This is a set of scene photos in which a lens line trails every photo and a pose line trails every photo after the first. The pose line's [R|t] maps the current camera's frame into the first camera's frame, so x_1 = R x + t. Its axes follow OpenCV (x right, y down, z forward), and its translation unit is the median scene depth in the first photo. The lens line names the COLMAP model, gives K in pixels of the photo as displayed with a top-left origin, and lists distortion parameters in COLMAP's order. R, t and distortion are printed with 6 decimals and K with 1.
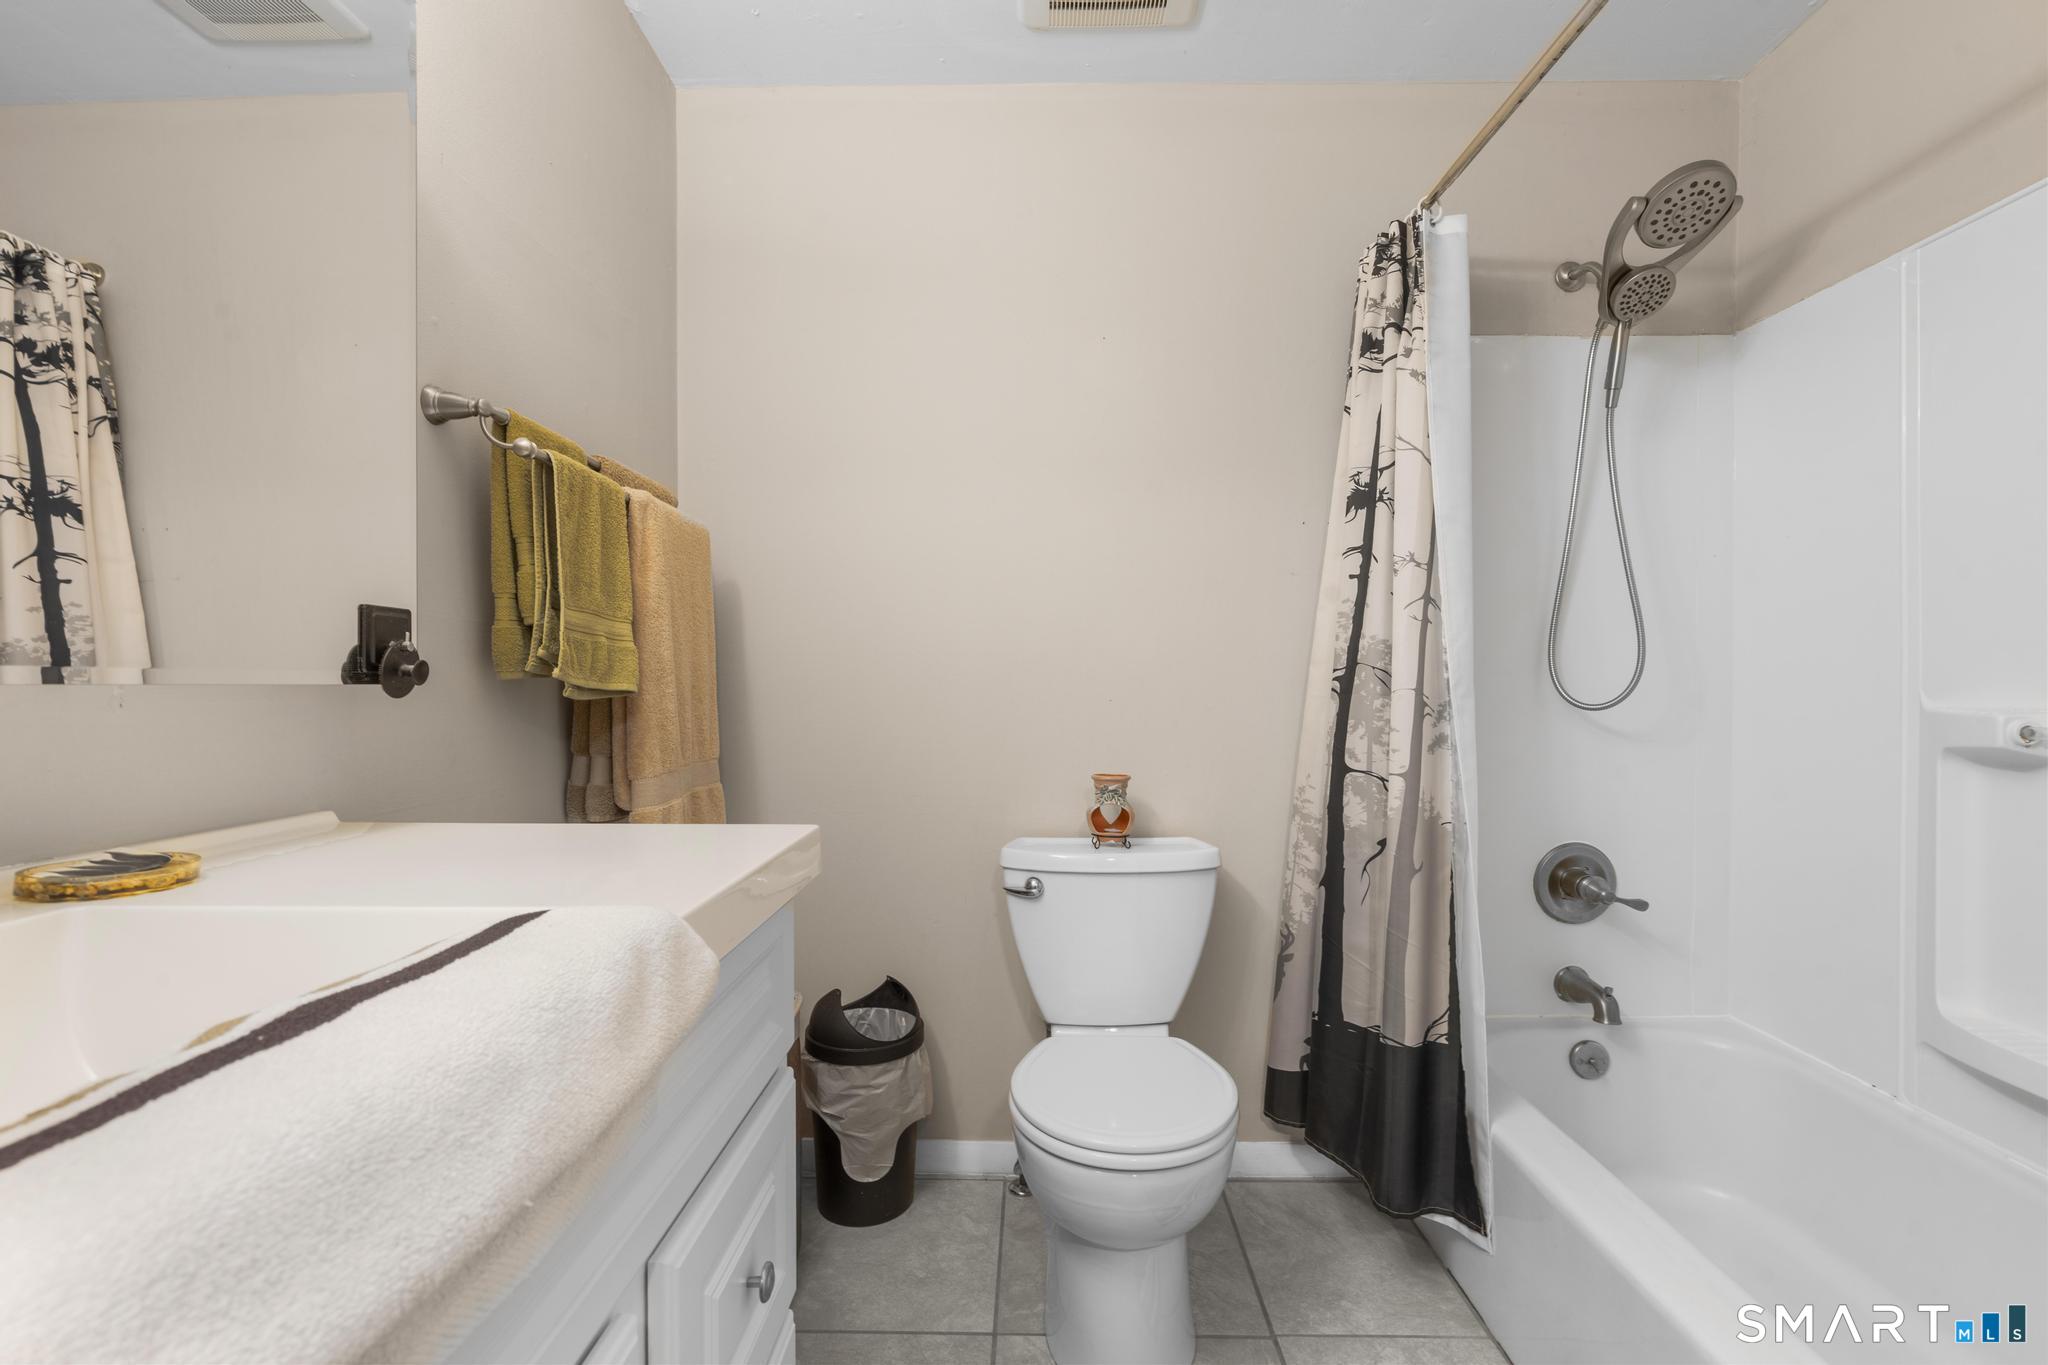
lens RADIAL K [[924.7, 0, 1025.2], [0, 924.7, 683.5], [0, 0, 1]] dist [-0.008065, 0.004071]
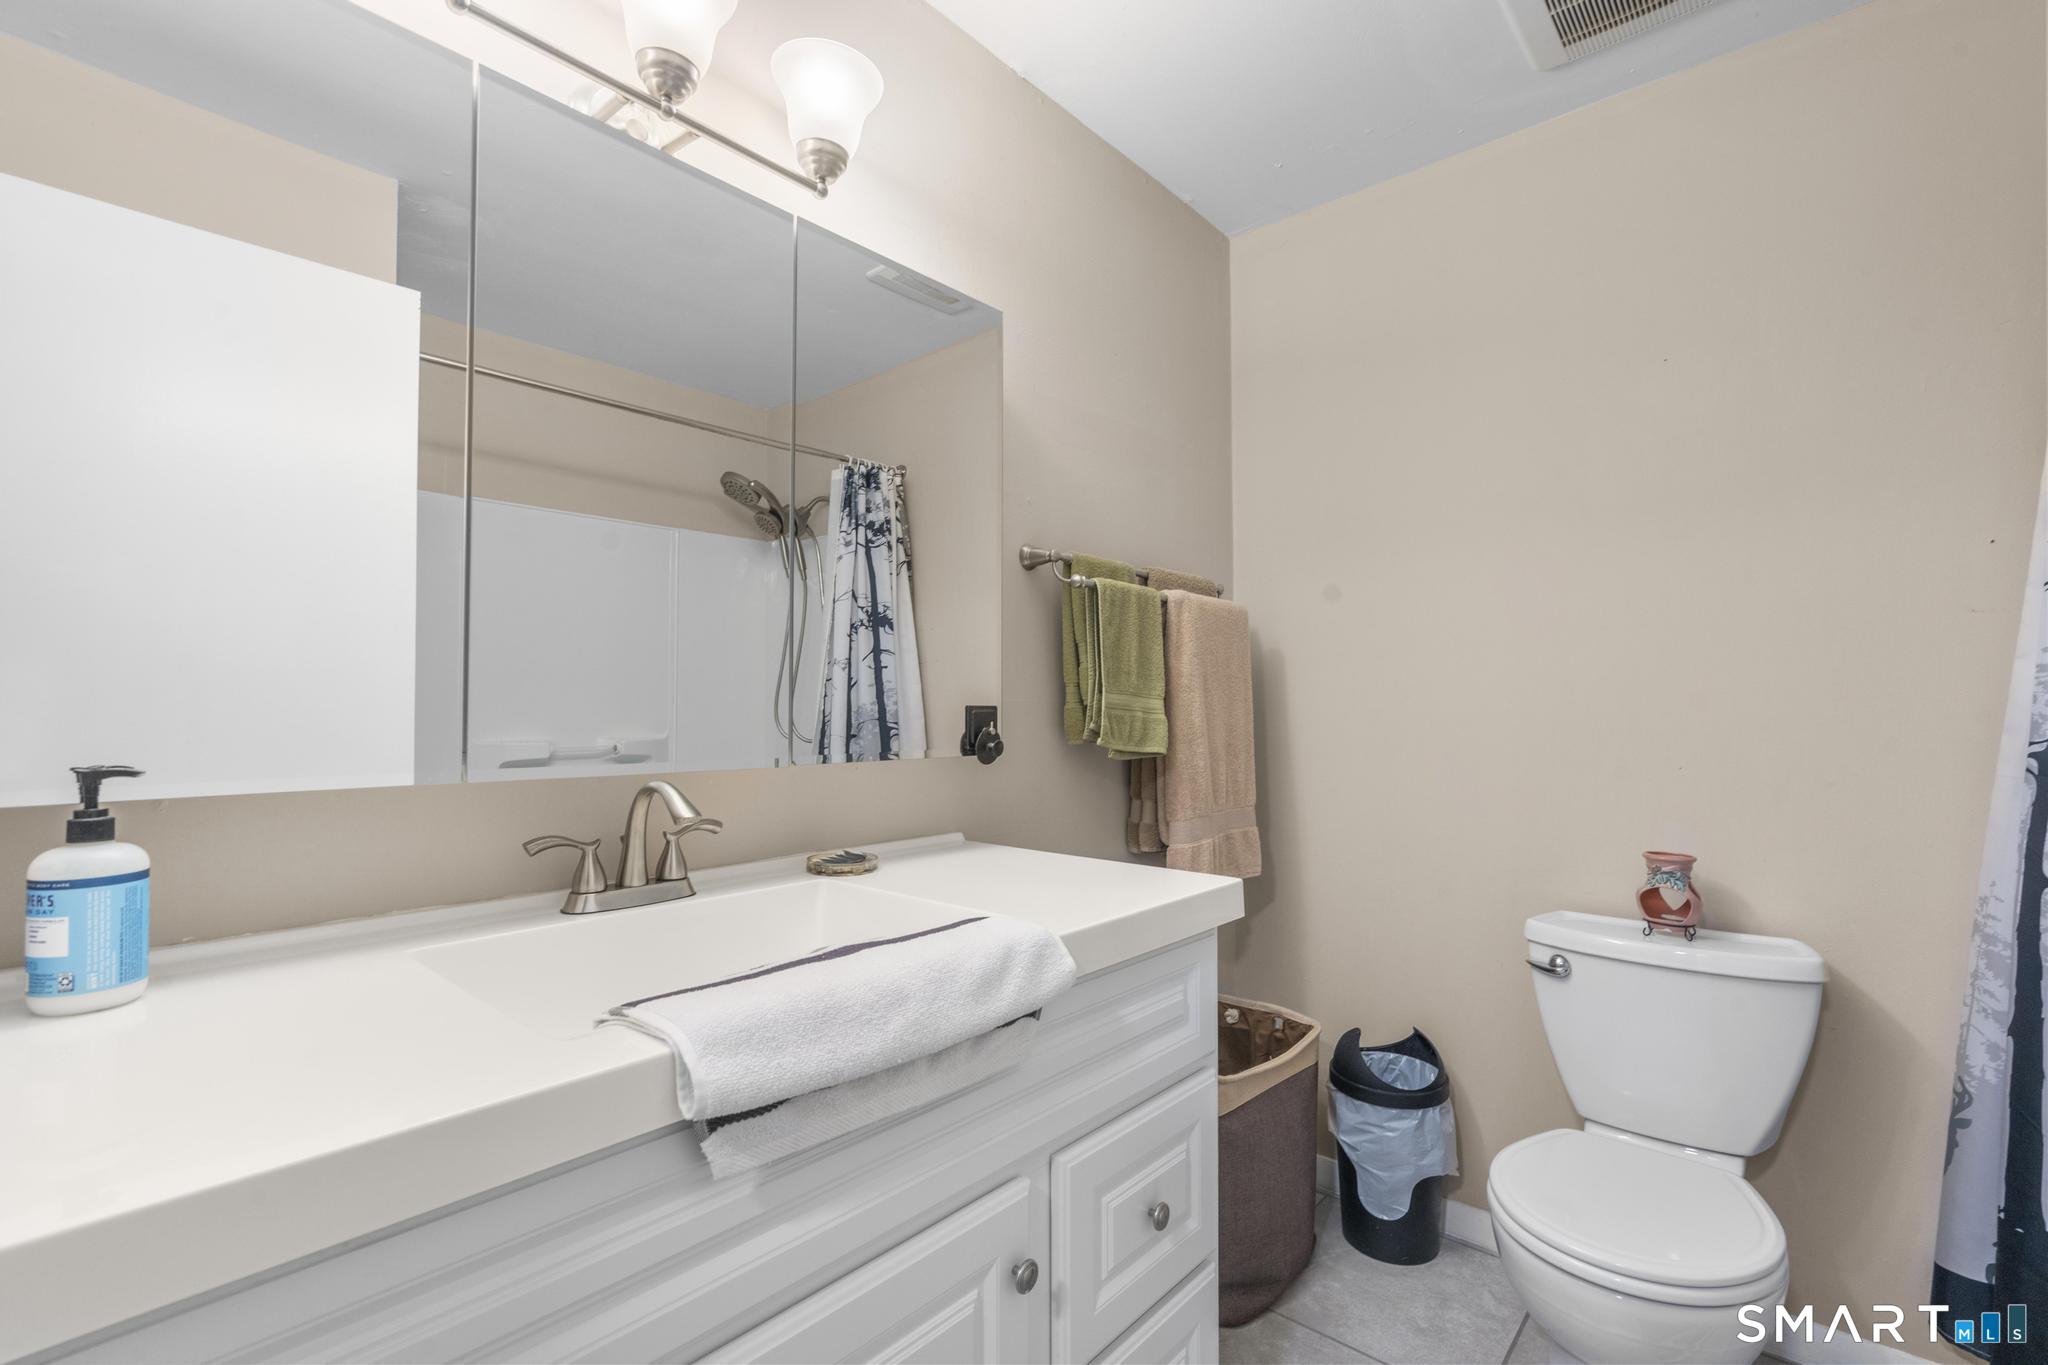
lens RADIAL K [[924.7, 0, 1021.5], [0, 924.7, 674.8], [0, 0, 1]] dist [-0.008065, 0.004071]
pose [[0.758354, -0.021103, -0.651501, 0.215992], [0.000088, 0.999479, -0.032271, -0.047782], [0.651842, 0.024416, 0.757961, -0.083731]]
